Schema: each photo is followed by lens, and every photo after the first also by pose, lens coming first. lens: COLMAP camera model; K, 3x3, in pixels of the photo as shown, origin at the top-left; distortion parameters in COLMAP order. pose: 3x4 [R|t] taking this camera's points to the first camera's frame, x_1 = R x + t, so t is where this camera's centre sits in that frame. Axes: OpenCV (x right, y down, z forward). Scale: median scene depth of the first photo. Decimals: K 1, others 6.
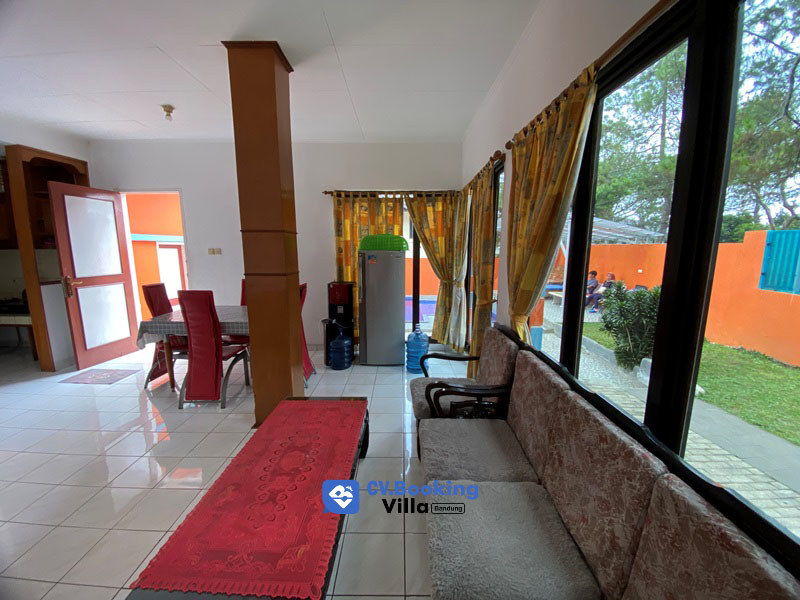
lens RADIAL K [[324.8, 0, 399.5], [0, 324.8, 301.9], [0, 0, 1]] dist [0.003760, -0.000147]
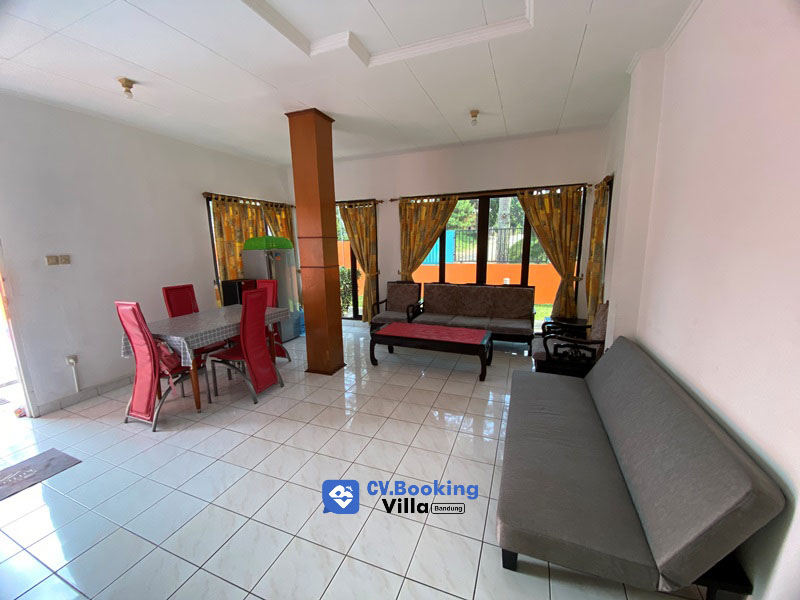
lens RADIAL K [[321.8, 0, 401.3], [0, 321.8, 298.4], [0, 0, 1]] dist [-0.001066, -0.000130]
pose [[0.359903, -0.173663, 0.916685, -0.963634], [0.164808, 0.978907, 0.120745, -0.040230], [-0.918318, 0.107620, 0.380933, 0.097578]]
